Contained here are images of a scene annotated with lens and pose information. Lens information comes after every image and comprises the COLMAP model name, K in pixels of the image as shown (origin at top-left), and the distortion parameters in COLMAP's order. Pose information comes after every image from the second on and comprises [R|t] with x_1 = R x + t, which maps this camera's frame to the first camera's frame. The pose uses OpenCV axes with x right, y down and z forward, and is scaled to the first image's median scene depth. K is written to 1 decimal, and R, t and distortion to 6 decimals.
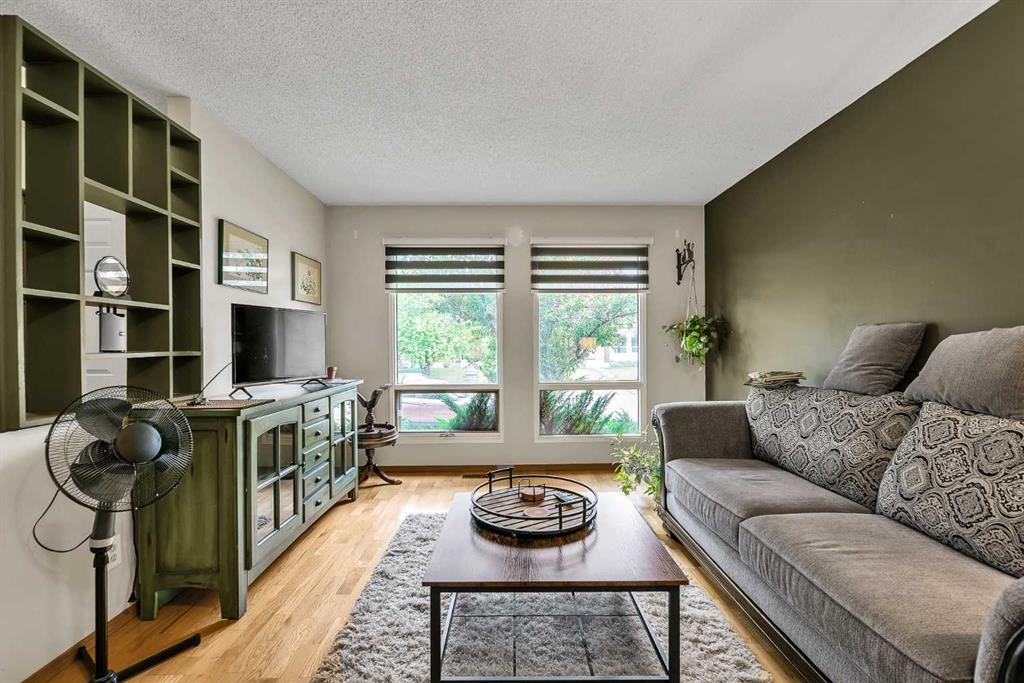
lens RADIAL K [[443.0, 0, 506.7], [0, 443.0, 340.6], [0, 0, 1]] dist [-0.003169, -0.001942]
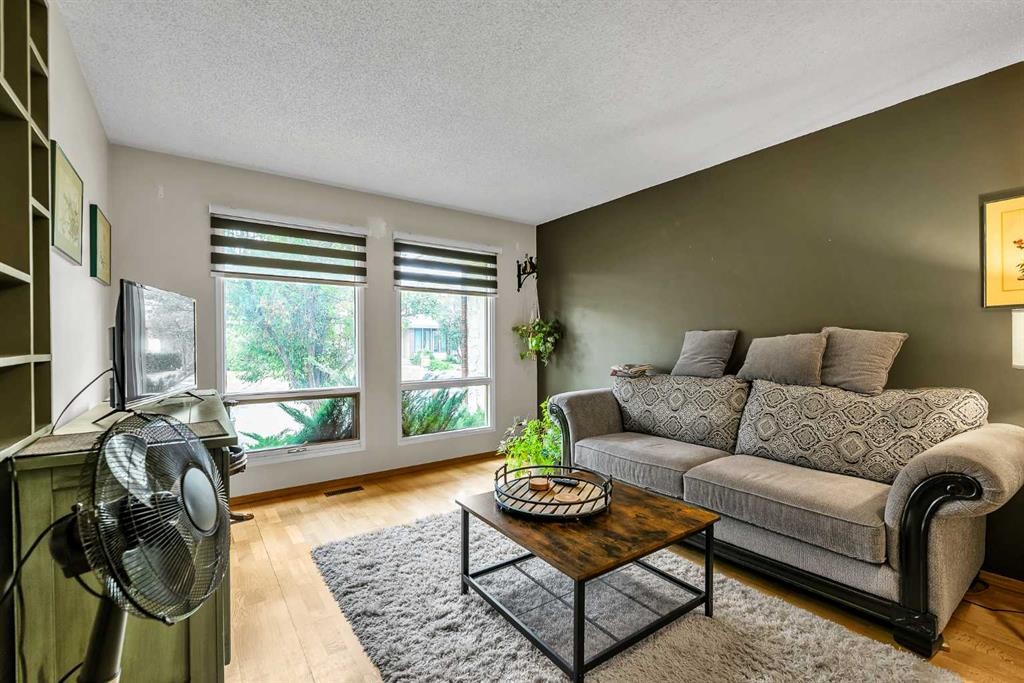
lens RADIAL K [[443.0, 0, 496.9], [0, 443.0, 340.3], [0, 0, 1]] dist [-0.003169, -0.001942]
pose [[0.821983, 0.006255, 0.569477, -0.316717], [-0.006604, 0.999977, -0.001453, 0.001525], [-0.569473, -0.002566, 0.822006, 0.091205]]
